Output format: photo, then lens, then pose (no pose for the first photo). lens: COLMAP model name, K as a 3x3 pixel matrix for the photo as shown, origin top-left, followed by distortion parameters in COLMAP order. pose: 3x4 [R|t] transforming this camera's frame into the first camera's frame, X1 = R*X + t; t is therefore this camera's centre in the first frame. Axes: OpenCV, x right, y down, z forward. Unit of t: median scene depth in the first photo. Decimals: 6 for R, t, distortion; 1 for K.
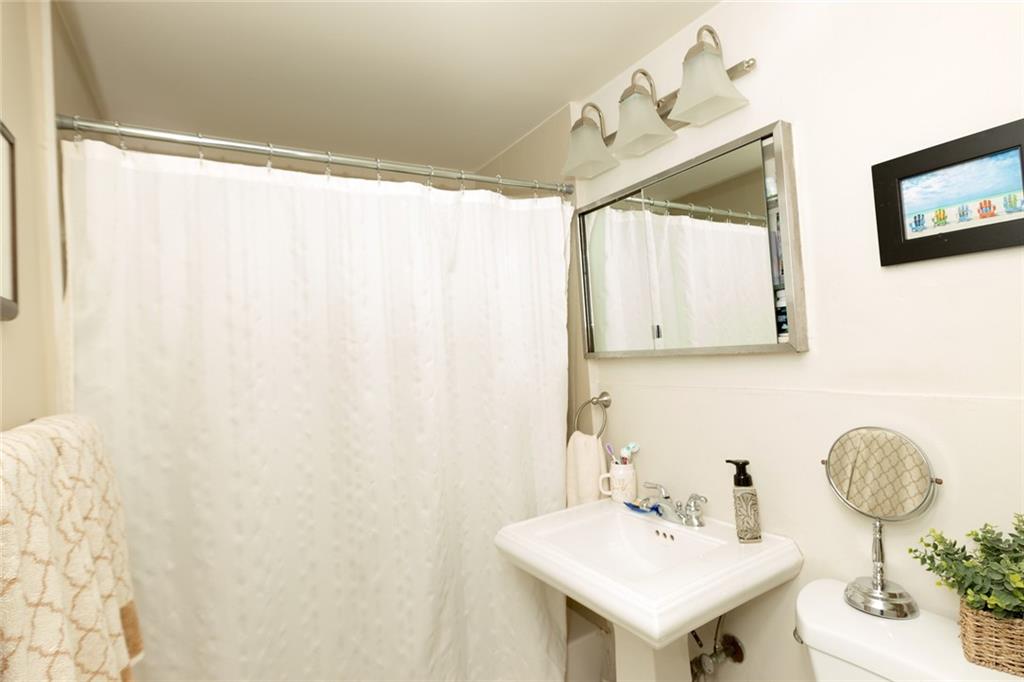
lens RADIAL K [[496.5, 0, 514.2], [0, 496.5, 337.9], [0, 0, 1]] dist [-0.001834, -0.000319]
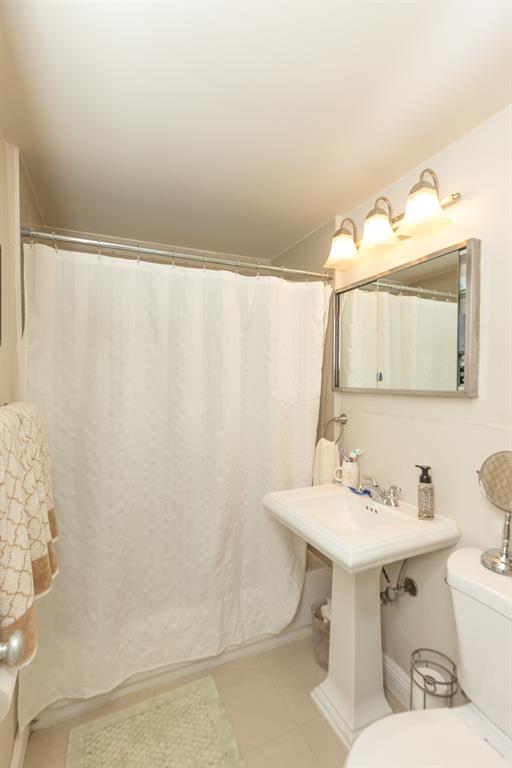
lens RADIAL K [[347.6, 0, 256.5], [0, 347.6, 387.7], [0, 0, 1]] dist [-0.000913, 0.000296]
pose [[0.989751, 0.070377, -0.124254, 0.061679], [-0.063968, 0.996444, 0.054835, -0.015399], [0.127672, -0.046325, 0.990734, -0.098317]]
